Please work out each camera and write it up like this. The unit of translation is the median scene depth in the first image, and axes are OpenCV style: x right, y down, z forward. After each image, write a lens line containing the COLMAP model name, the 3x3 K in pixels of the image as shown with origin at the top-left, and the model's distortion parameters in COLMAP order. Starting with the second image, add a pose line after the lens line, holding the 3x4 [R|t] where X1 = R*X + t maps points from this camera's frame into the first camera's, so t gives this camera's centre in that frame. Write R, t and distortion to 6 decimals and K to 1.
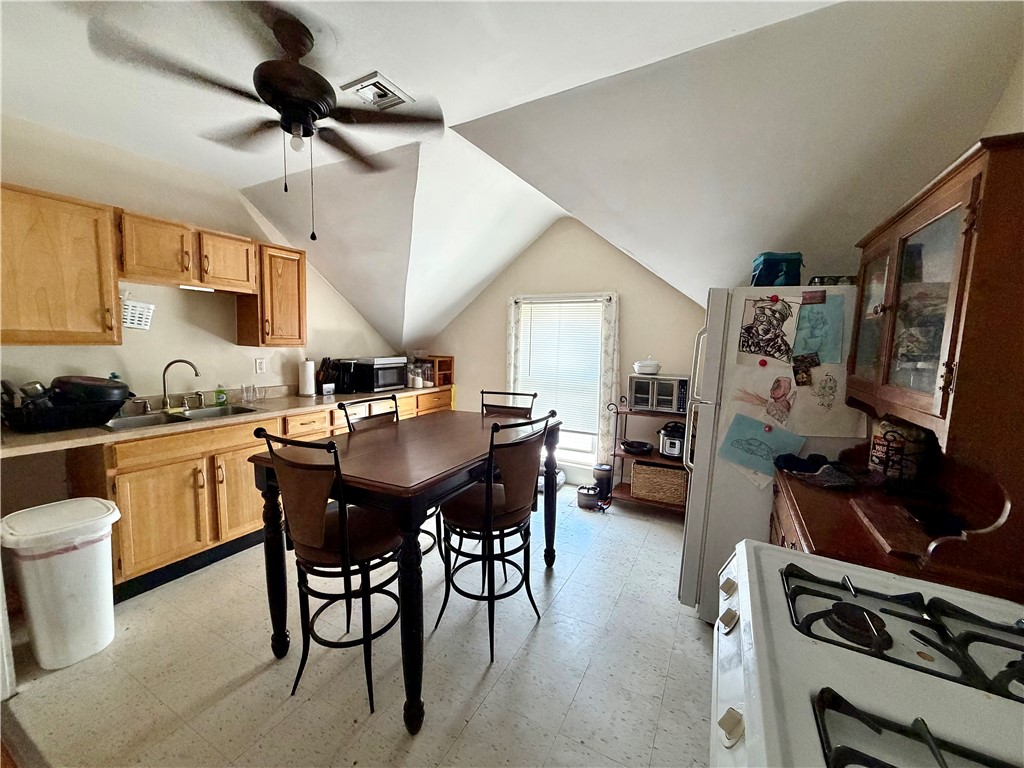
lens RADIAL K [[408.3, 0, 511.9], [0, 408.3, 385.7], [0, 0, 1]] dist [0.001205, -0.000087]
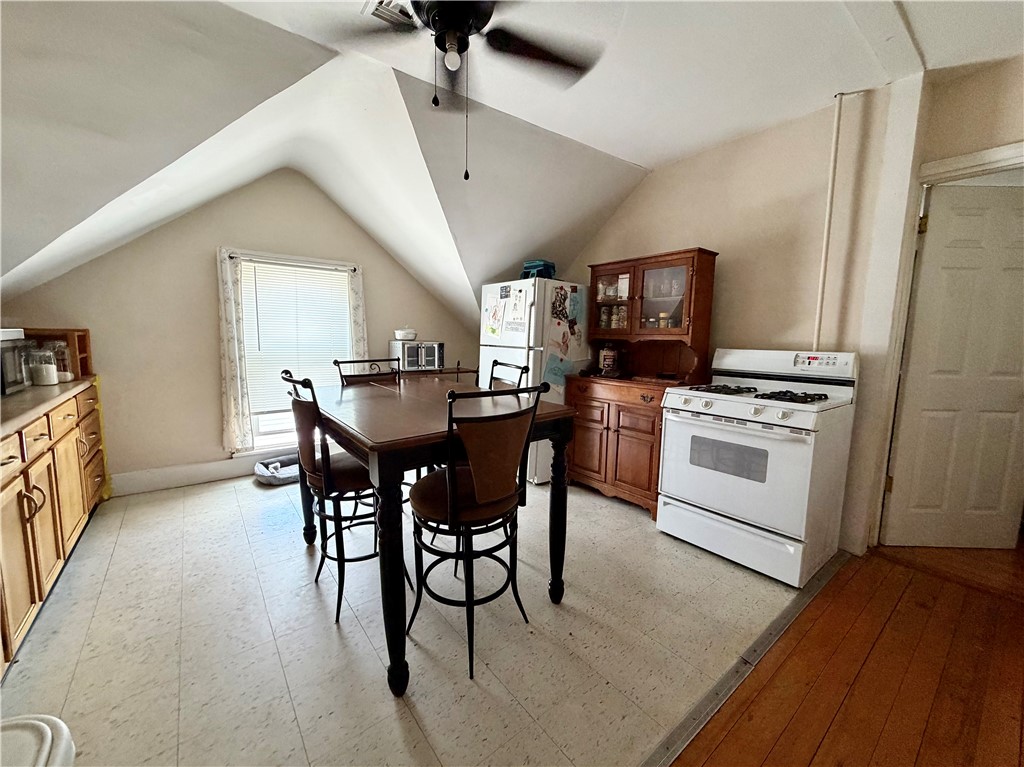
lens RADIAL K [[408.3, 0, 511.8], [0, 408.3, 382.2], [0, 0, 1]] dist [0.001205, -0.000087]
pose [[0.410972, -0.122123, 0.903431, -1.071080], [0.089035, 0.991626, 0.093543, 0.012875], [-0.907290, 0.041993, 0.418404, 0.430050]]
